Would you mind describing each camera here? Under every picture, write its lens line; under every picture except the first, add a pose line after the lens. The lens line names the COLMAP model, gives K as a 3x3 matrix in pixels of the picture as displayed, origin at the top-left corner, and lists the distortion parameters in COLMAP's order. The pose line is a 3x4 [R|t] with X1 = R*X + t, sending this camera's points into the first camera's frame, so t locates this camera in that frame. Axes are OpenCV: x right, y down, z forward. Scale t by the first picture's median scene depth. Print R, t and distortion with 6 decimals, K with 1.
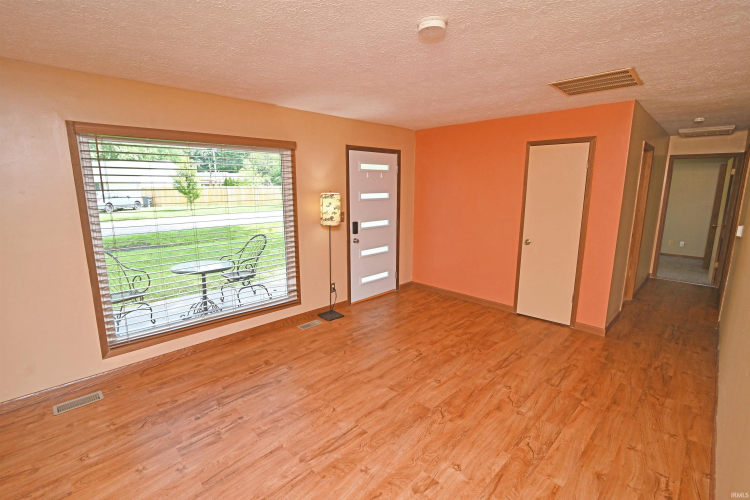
lens RADIAL K [[342.2, 0, 374.8], [0, 342.2, 250.1], [0, 0, 1]] dist [-0.020342, 0.001312]
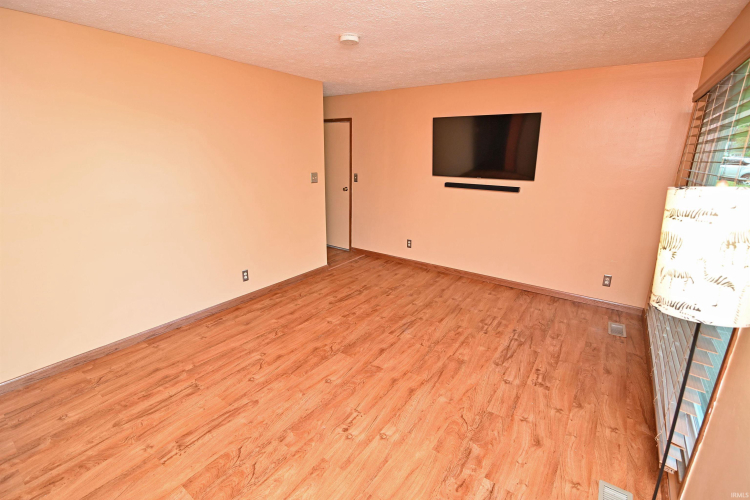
lens RADIAL K [[342.2, 0, 374.6], [0, 342.2, 249.3], [0, 0, 1]] dist [-0.020342, 0.001312]
pose [[-0.985321, 0.034812, -0.167124, 0.220168], [-0.043090, 0.896569, 0.440803, -0.332662], [0.165183, 0.441534, -0.881908, 1.782885]]
